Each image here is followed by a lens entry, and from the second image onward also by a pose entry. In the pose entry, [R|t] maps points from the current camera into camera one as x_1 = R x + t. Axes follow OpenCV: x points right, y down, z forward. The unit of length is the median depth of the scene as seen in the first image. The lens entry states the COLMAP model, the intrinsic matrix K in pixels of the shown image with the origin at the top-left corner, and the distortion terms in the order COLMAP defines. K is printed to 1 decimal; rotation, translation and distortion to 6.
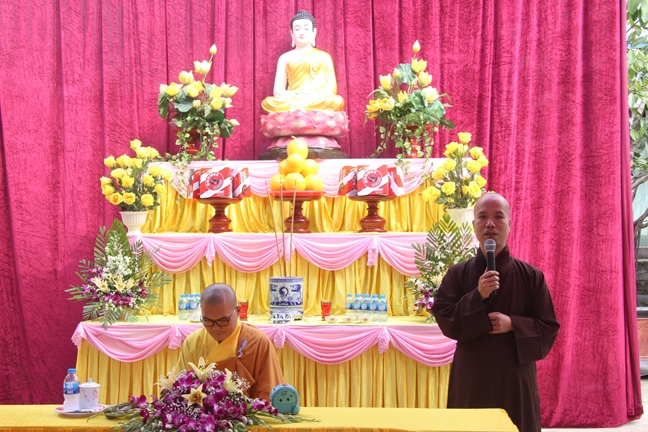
lens RADIAL K [[885.2, 0, 324.0], [0, 885.2, 216.0], [0, 0, 1]] dist [-0.018699, 0.543852]
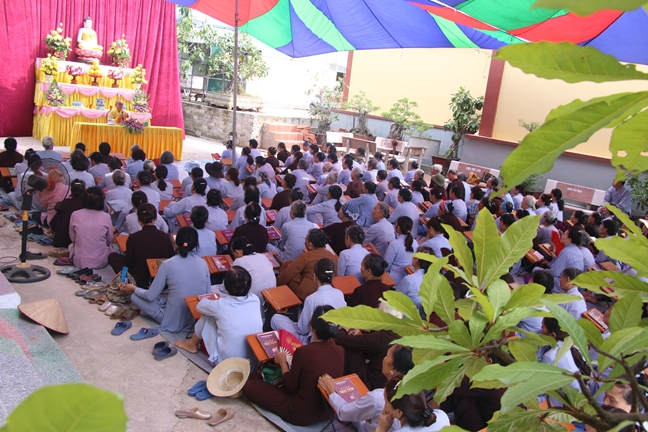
lens RADIAL K [[592.5, 0, 324.0], [0, 592.5, 216.0], [0, 0, 1]] dist [-0.157802, 0.210940]
pose [[0.696535, -0.057769, 0.715193, -1.111868], [-0.139973, 0.966664, 0.214402, -0.106734], [-0.703738, -0.249446, 0.665229, -1.393508]]
